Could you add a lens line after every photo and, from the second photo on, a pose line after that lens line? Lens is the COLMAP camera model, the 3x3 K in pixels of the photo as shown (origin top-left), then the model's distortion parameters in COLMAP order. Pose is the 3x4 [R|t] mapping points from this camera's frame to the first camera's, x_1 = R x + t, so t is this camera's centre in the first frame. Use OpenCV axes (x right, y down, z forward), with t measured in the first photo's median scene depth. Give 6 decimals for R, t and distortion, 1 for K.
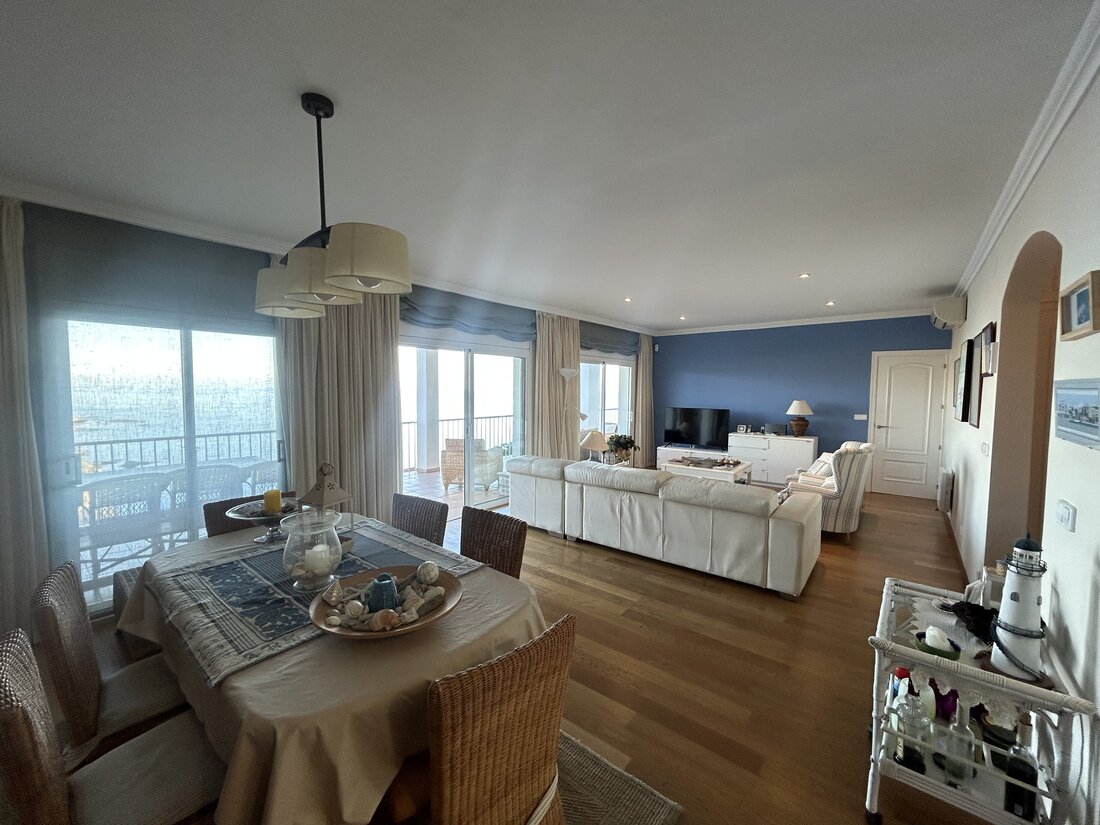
lens RADIAL K [[435.2, 0, 550.0], [0, 435.2, 412.5], [0, 0, 1]] dist [0.000671, 0.000157]
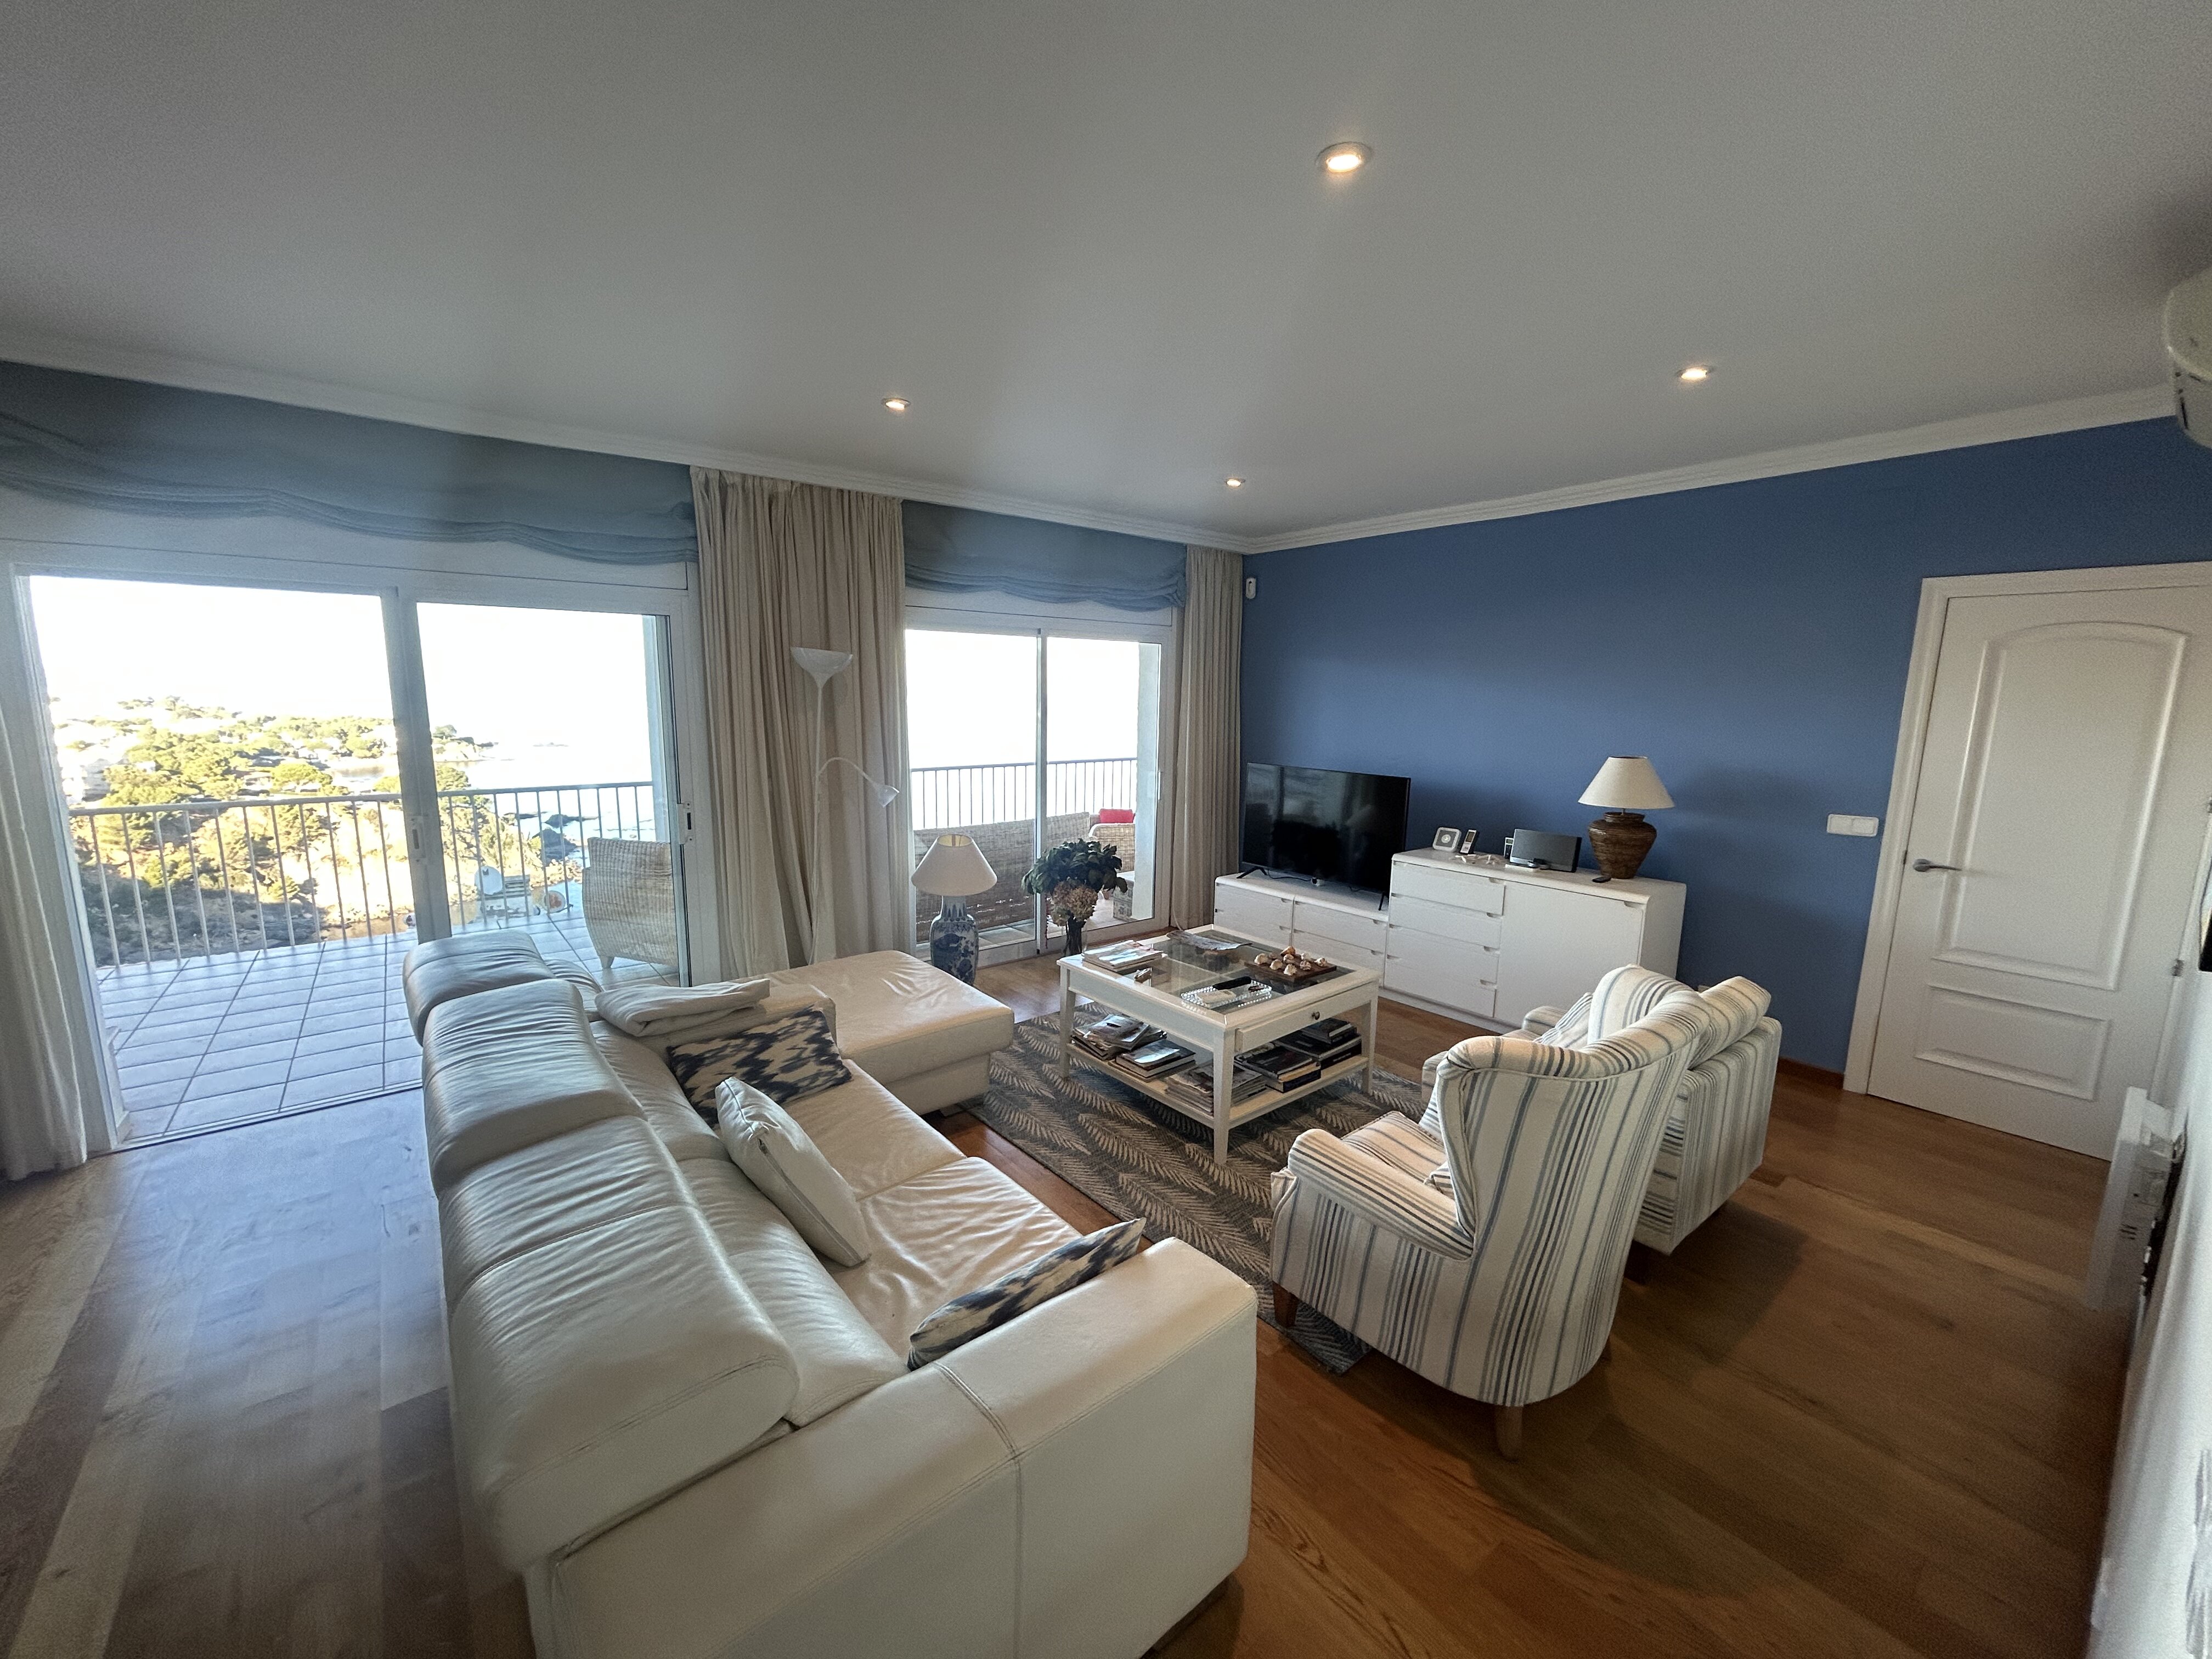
lens RADIAL K [[875.1, 0, 1106.0], [0, 875.1, 829.5], [0, 0, 1]] dist [0.000671, 0.000157]
pose [[0.977202, 0.038707, -0.208754, 0.355170], [-0.019061, 0.995264, 0.095318, -0.028638], [0.211455, -0.089166, 0.973312, 0.351572]]
